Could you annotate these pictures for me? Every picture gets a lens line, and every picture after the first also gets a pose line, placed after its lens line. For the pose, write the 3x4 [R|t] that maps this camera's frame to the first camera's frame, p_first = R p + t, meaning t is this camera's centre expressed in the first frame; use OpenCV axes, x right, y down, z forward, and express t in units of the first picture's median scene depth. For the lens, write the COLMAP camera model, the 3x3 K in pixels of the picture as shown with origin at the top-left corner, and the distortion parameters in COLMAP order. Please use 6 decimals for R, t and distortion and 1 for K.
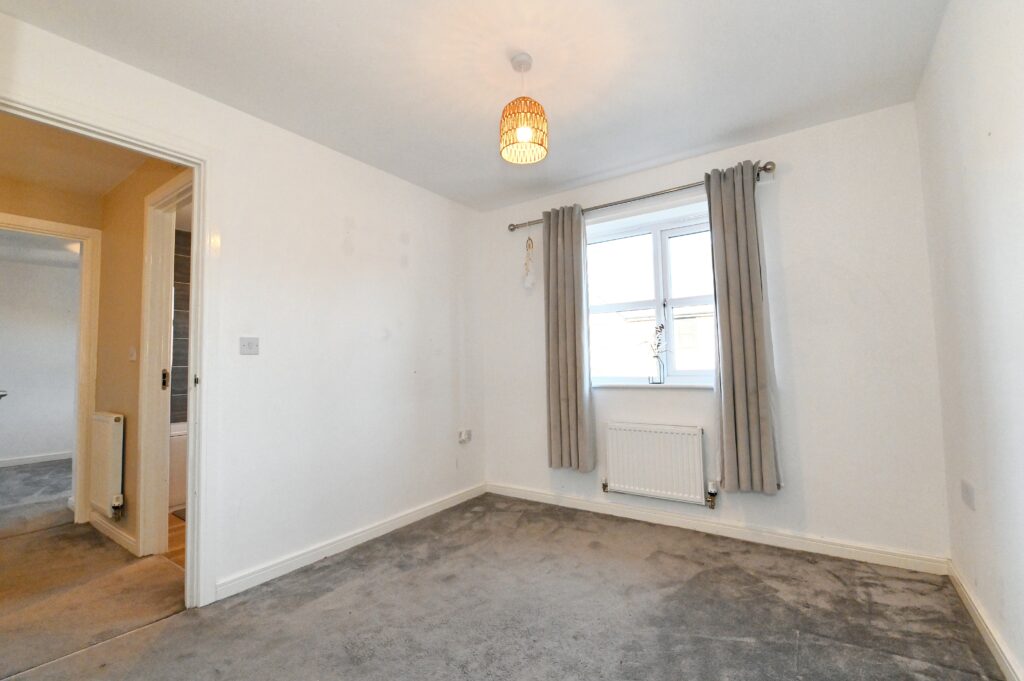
lens RADIAL K [[440.9, 0, 514.5], [0, 440.9, 334.8], [0, 0, 1]] dist [-0.006977, -0.003083]
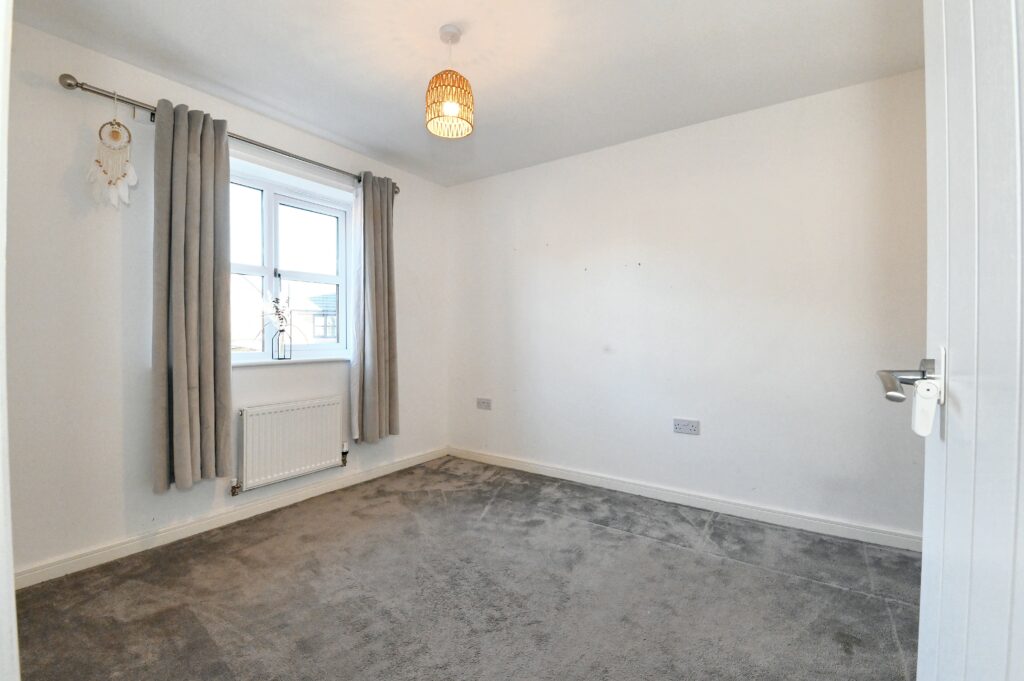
lens RADIAL K [[440.9, 0, 518.1], [0, 440.9, 337.1], [0, 0, 1]] dist [-0.006977, -0.003083]
pose [[0.014627, 0.006673, 0.999871, -0.684531], [-0.069543, 0.997563, -0.005641, 0.038019], [-0.997472, -0.069452, 0.015055, 0.557546]]
